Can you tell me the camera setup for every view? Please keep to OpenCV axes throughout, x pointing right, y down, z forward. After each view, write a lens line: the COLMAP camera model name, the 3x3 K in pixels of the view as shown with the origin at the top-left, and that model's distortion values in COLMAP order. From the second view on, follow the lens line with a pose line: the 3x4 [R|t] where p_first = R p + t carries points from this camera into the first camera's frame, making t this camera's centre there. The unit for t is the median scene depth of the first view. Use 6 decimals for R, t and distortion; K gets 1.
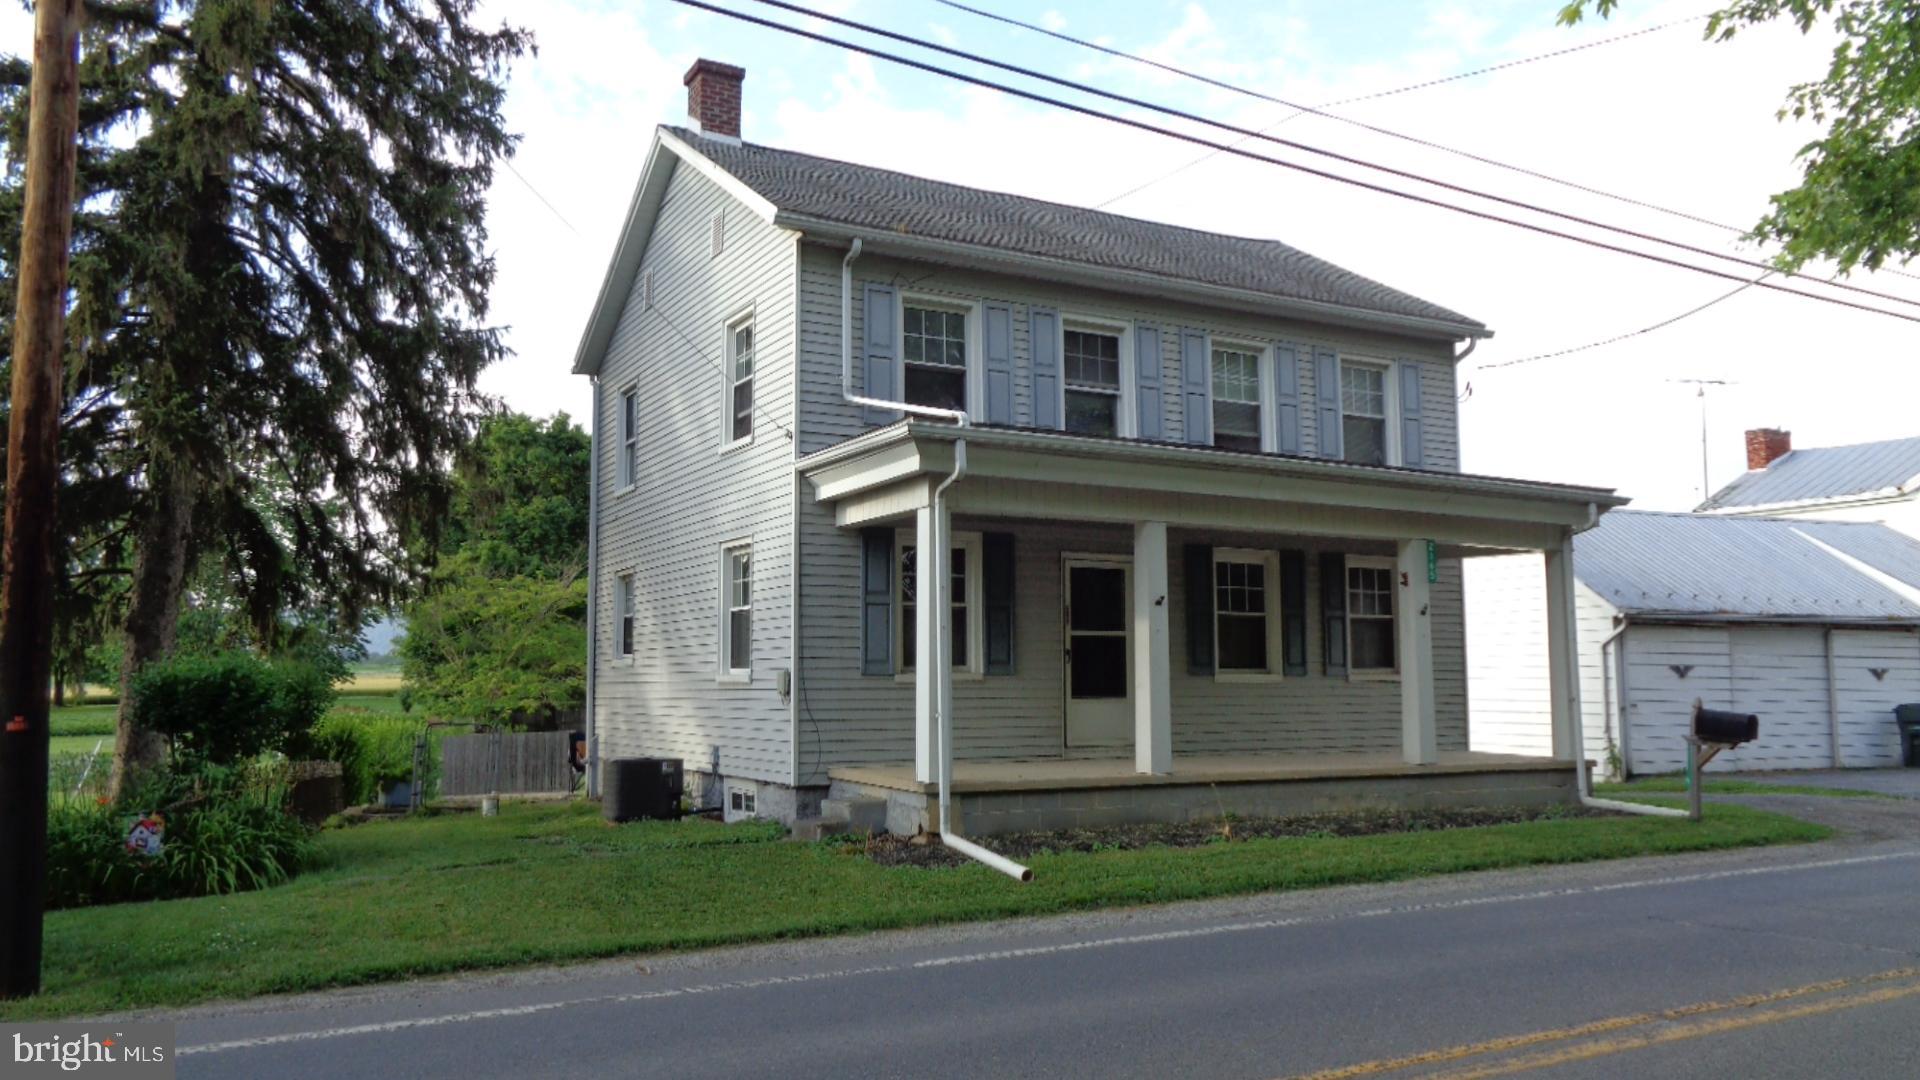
lens RADIAL K [[1474.8, 0, 964.8], [0, 1474.8, 541.0], [0, 0, 1]] dist [-0.017008, -0.005942]
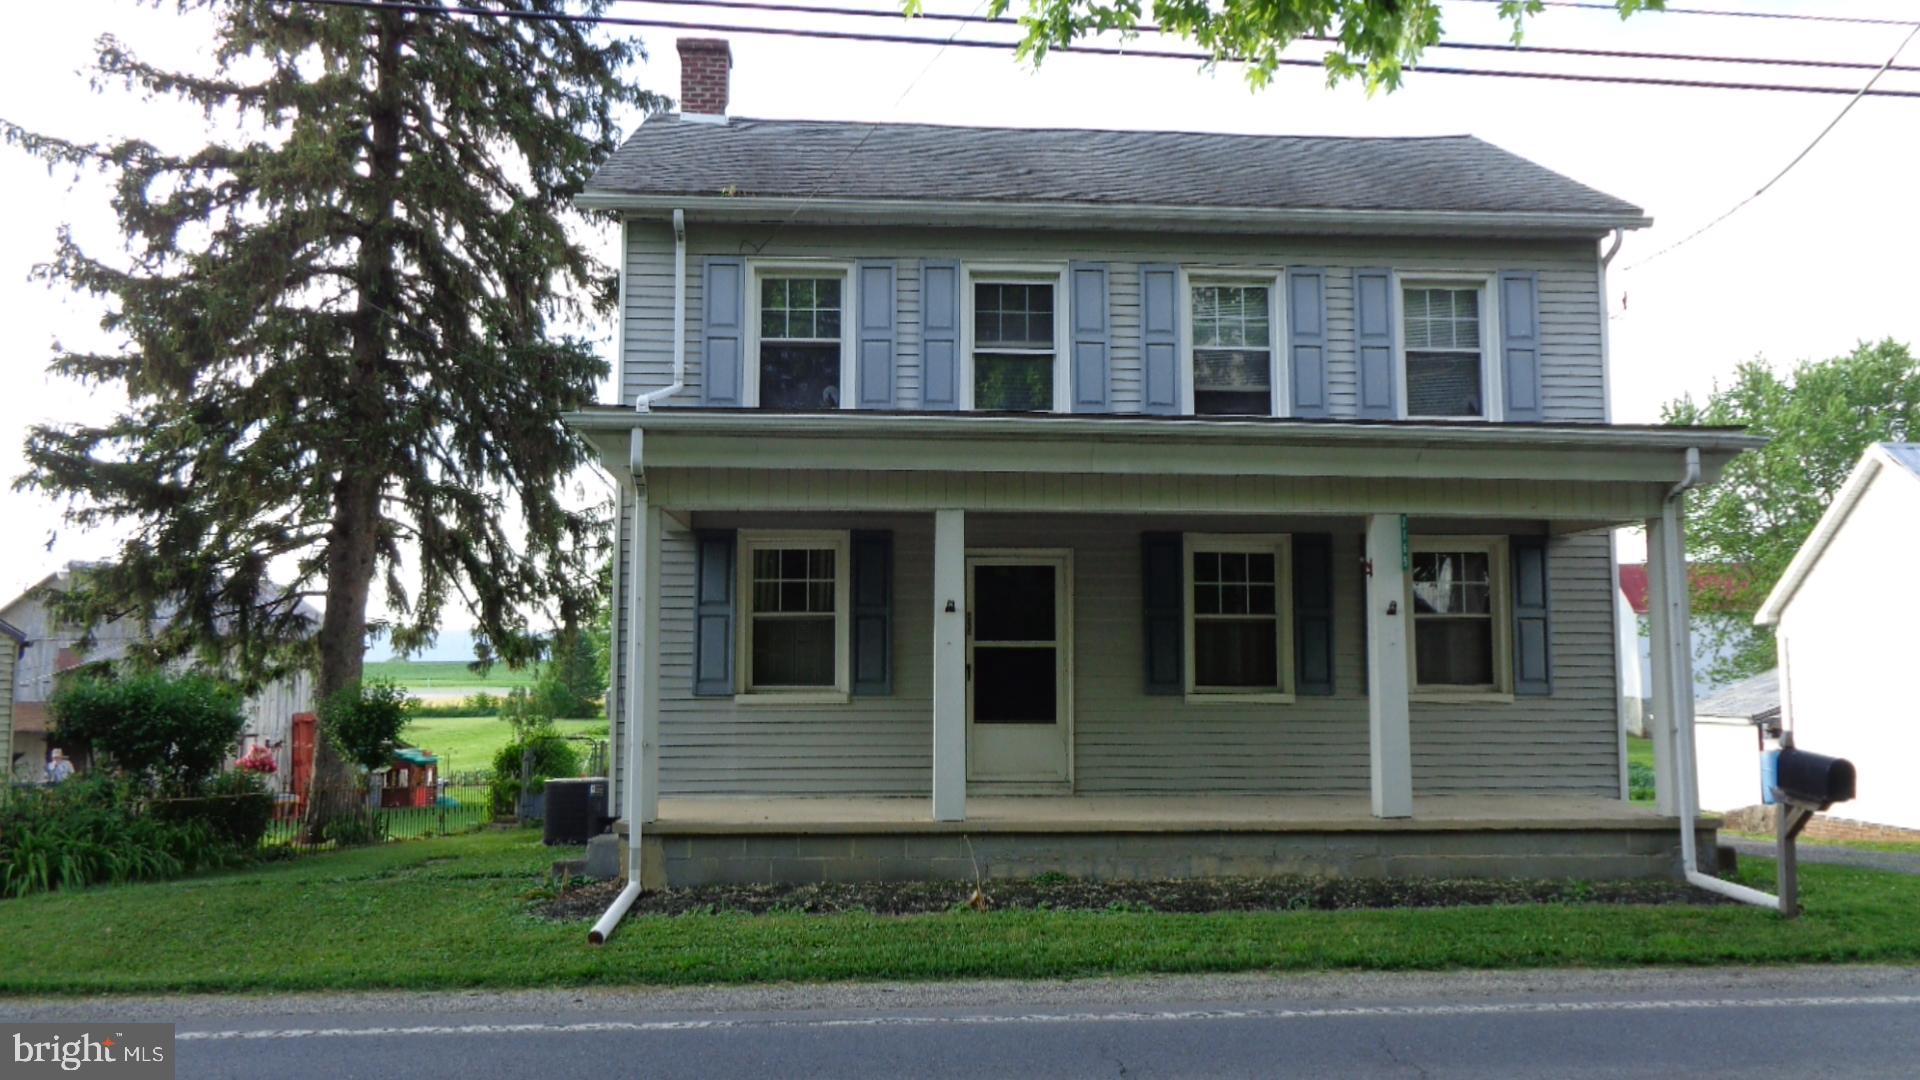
lens RADIAL K [[1557.8, 0, 970.2], [0, 1557.8, 534.1], [0, 0, 1]] dist [-0.027438, -0.005176]
pose [[0.904052, -0.041538, -0.425400, 0.432014], [0.039931, 0.999122, -0.012698, 0.010481], [0.425553, -0.005507, 0.904917, 0.194029]]
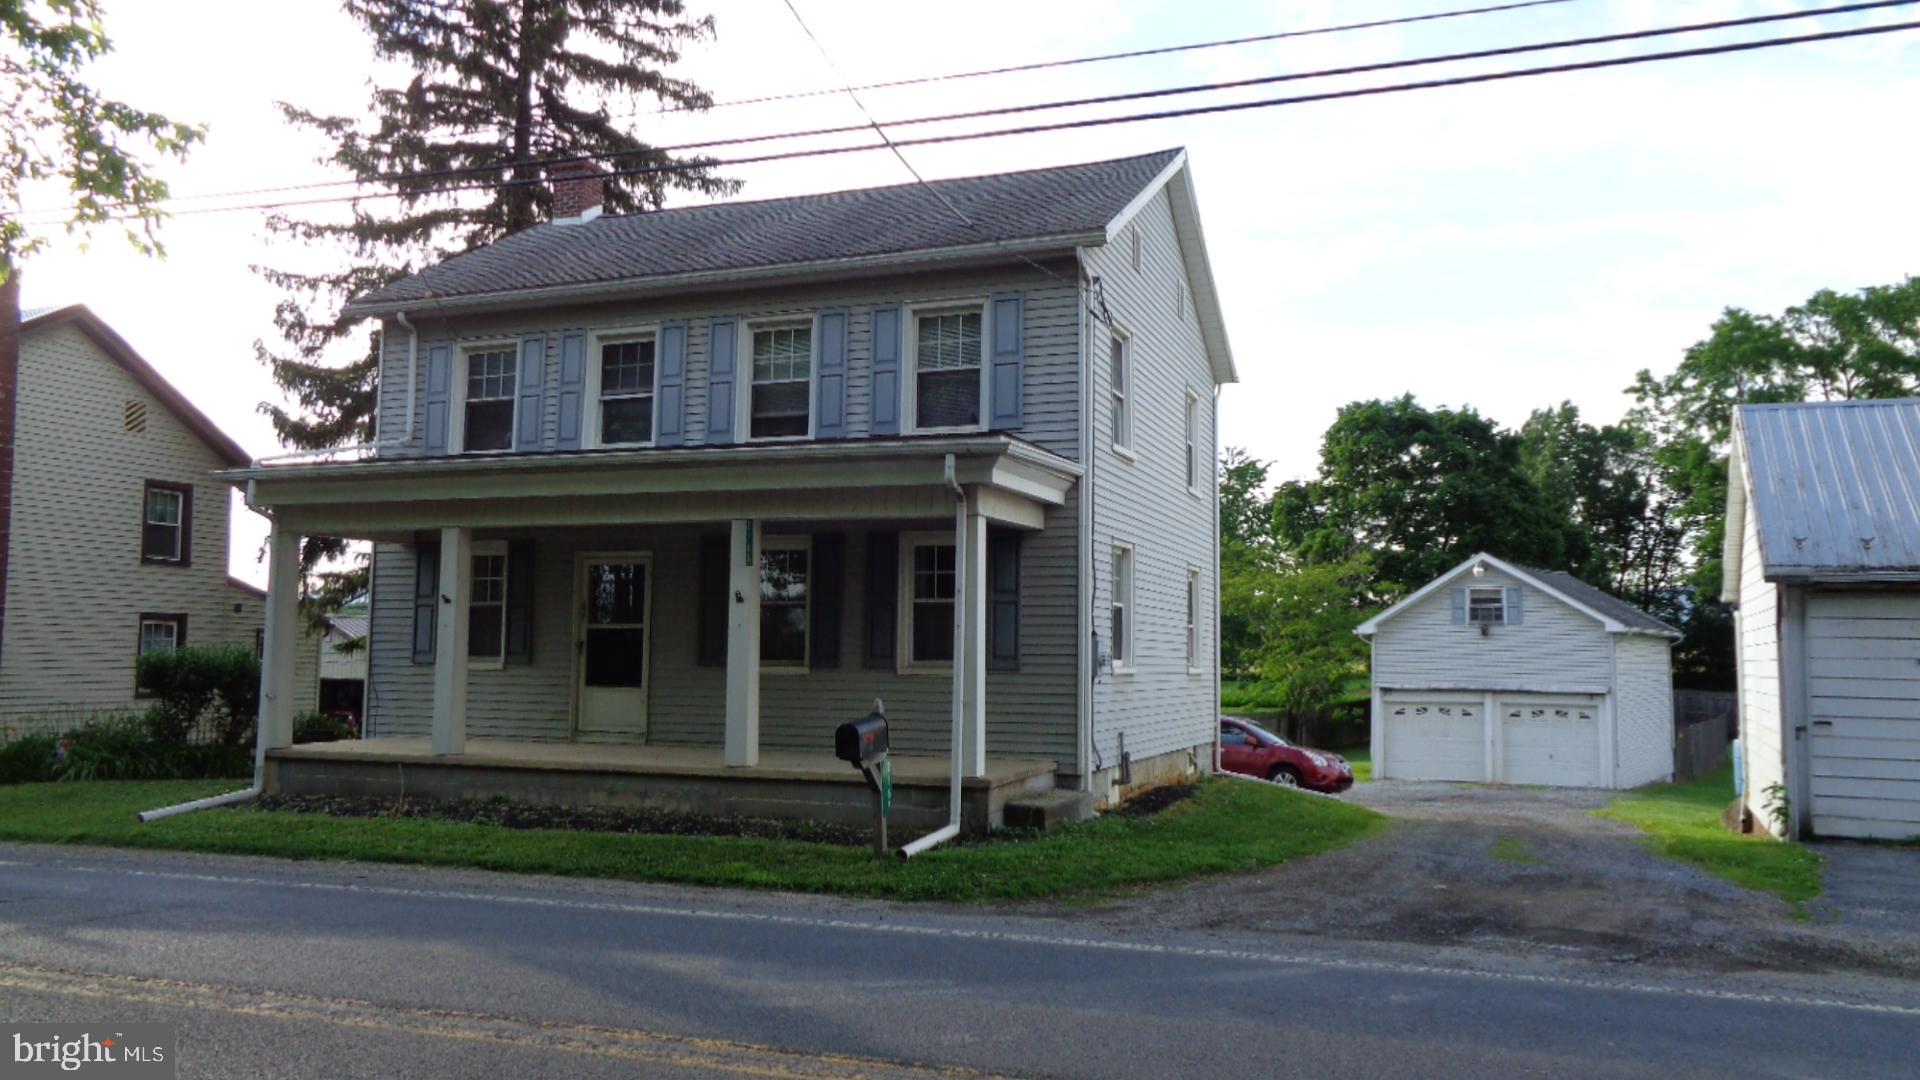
lens RADIAL K [[1474.8, 0, 966.8], [0, 1474.8, 544.4], [0, 0, 1]] dist [-0.017008, -0.005942]
pose [[0.646961, -0.054930, -0.760542, 1.041614], [0.061845, 0.997896, -0.019463, 0.039191], [0.760011, -0.034444, 0.648997, 0.493800]]
